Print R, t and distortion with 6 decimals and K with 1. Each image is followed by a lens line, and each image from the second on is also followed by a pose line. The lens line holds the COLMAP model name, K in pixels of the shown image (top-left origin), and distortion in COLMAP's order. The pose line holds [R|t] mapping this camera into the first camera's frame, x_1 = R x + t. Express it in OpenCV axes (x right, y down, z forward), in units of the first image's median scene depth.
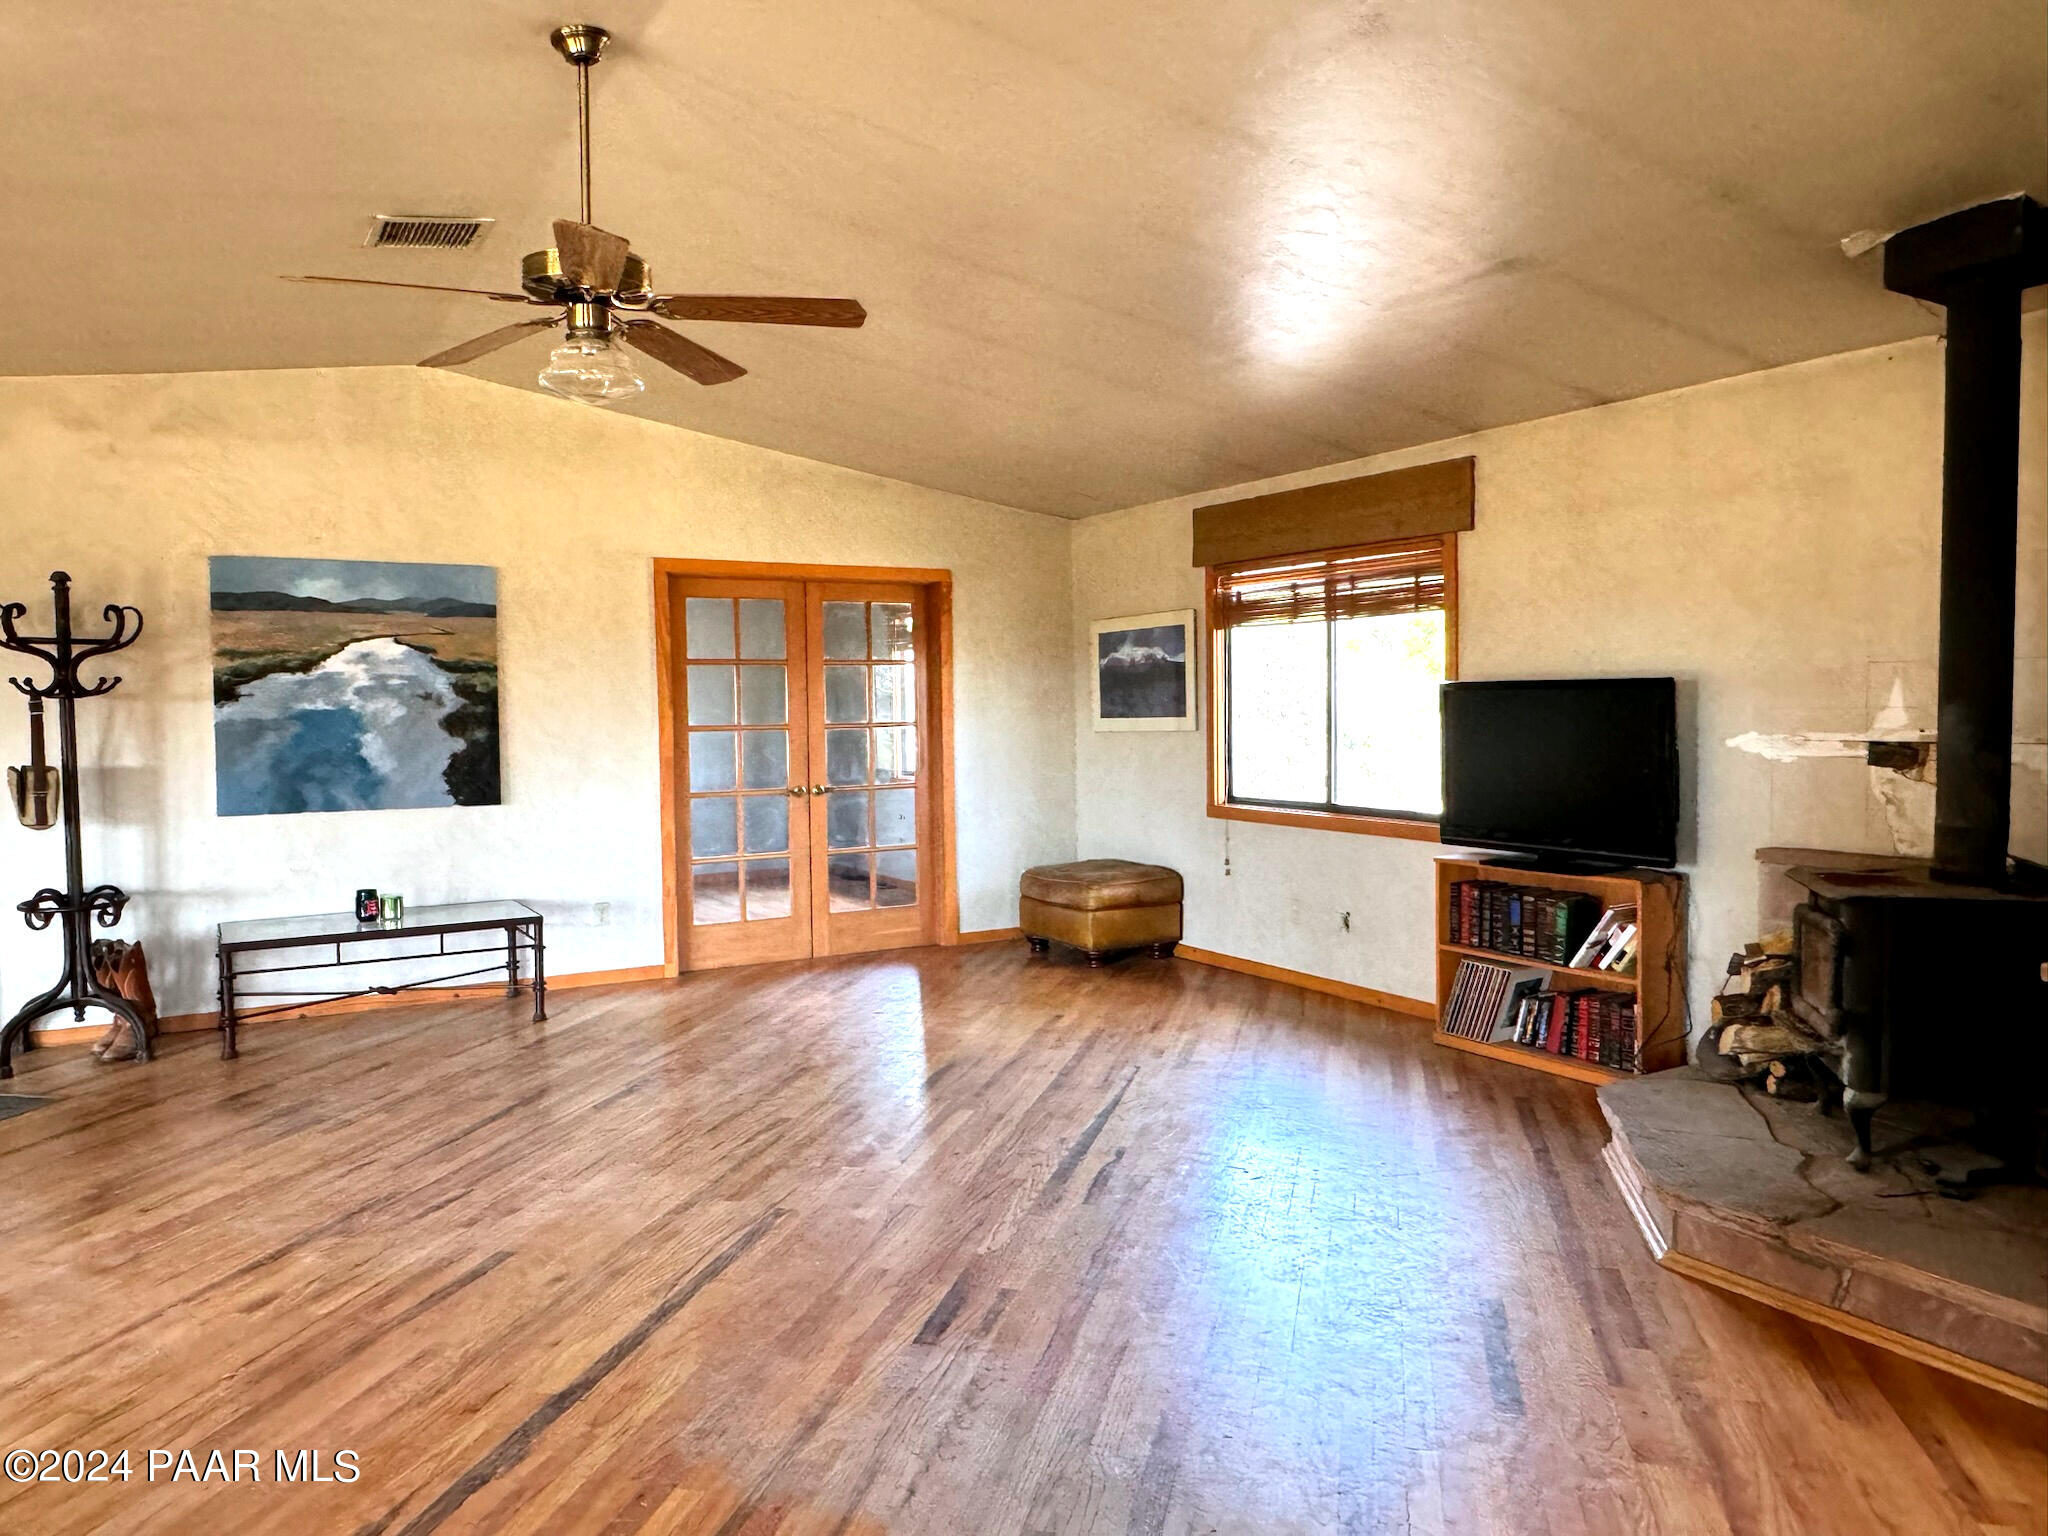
lens RADIAL K [[1408.6, 0, 1003.5], [0, 1408.6, 768.9], [0, 0, 1]] dist [0.003100, -0.003256]
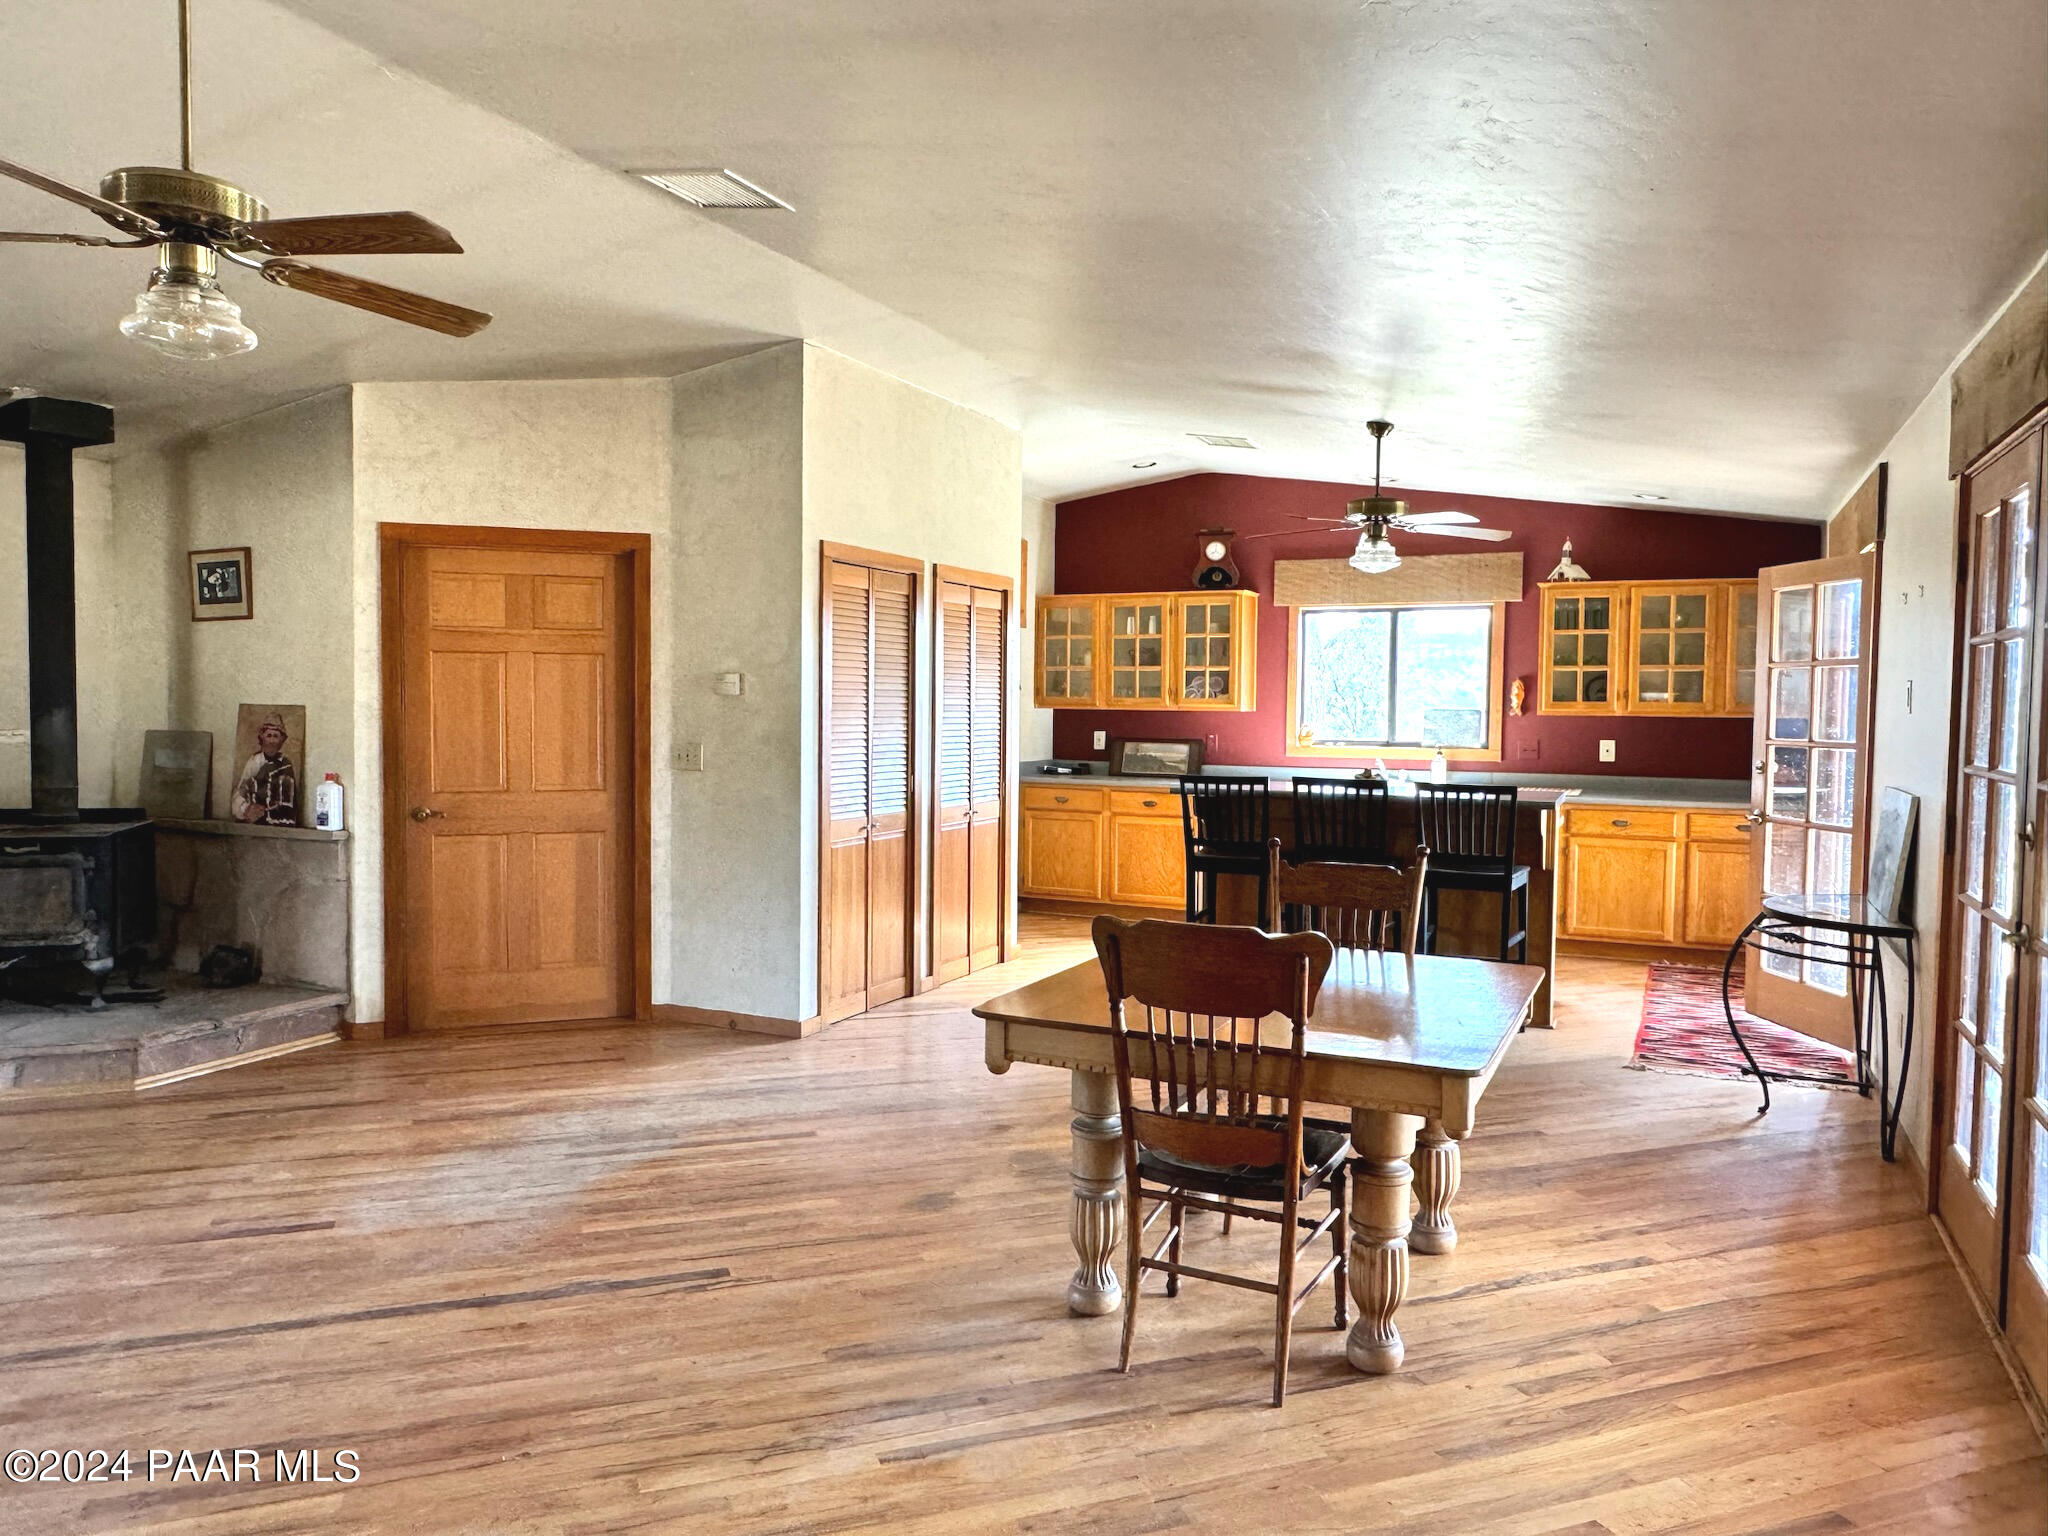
lens RADIAL K [[1408.6, 0, 1014.8], [0, 1408.6, 766.4], [0, 0, 1]] dist [0.003100, -0.003256]
pose [[-0.565047, -0.032759, 0.824408, -0.661628], [0.036052, 0.997277, 0.064338, -0.024860], [-0.824271, 0.066076, -0.562327, 0.554031]]
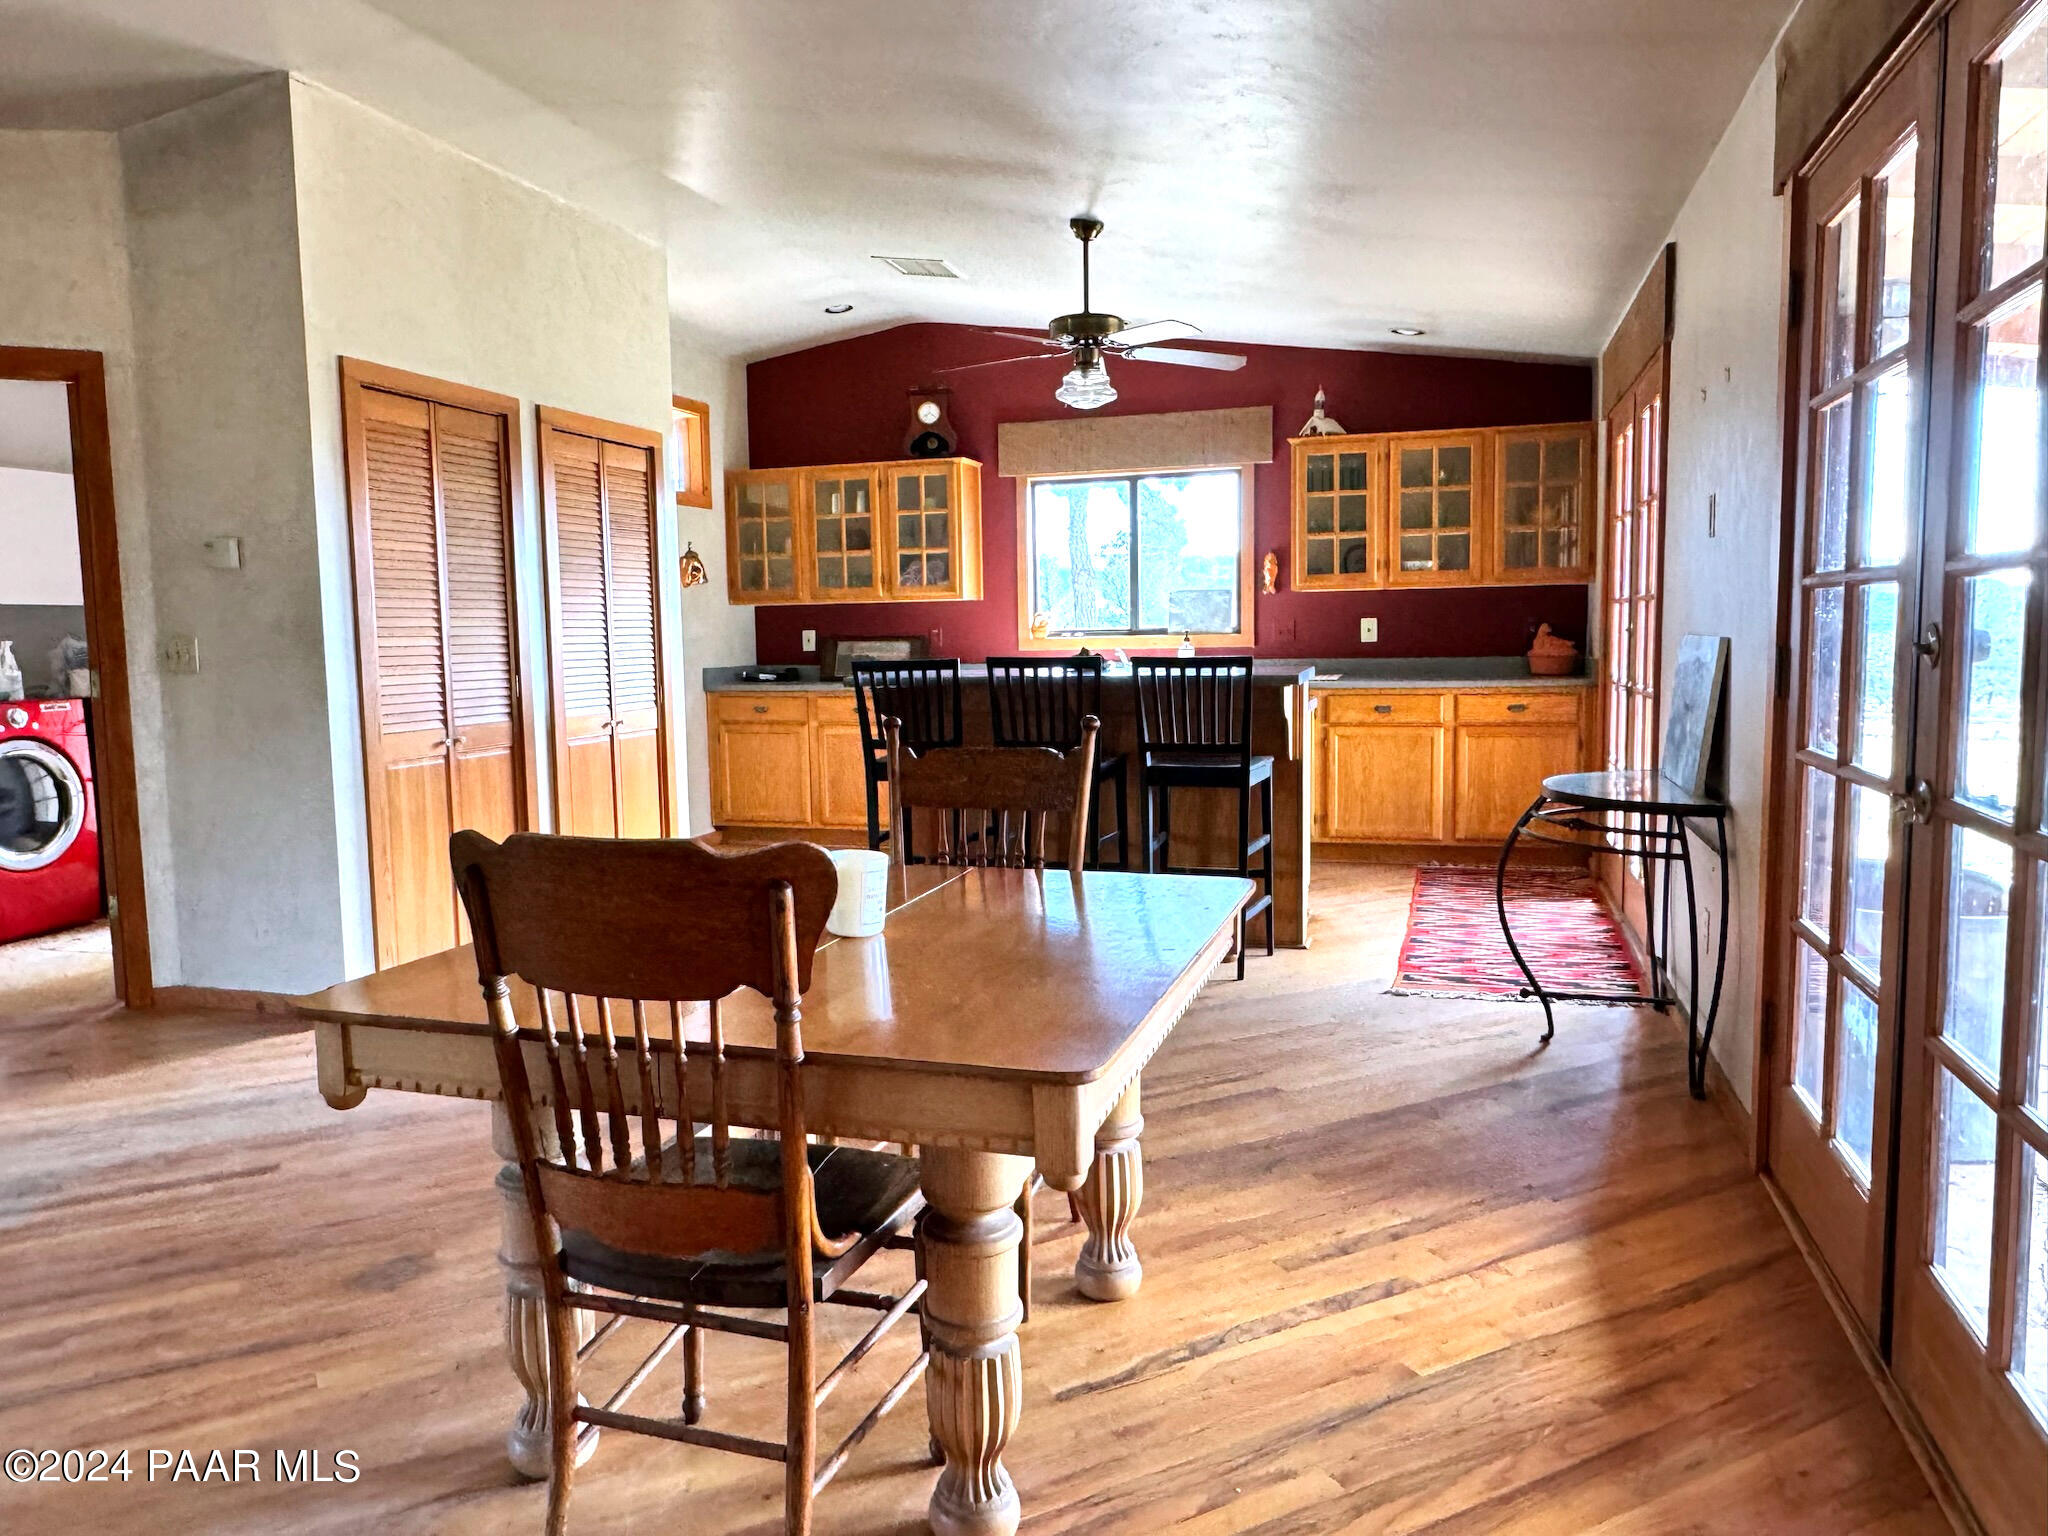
lens RADIAL K [[1408.6, 0, 1005.4], [0, 1408.6, 761.6], [0, 0, 1]] dist [0.003100, -0.003256]
pose [[-0.670137, -0.045297, 0.740854, -0.559756], [0.061954, 0.991239, 0.116646, 0.017540], [-0.739648, 0.124067, -0.661459, 0.370305]]
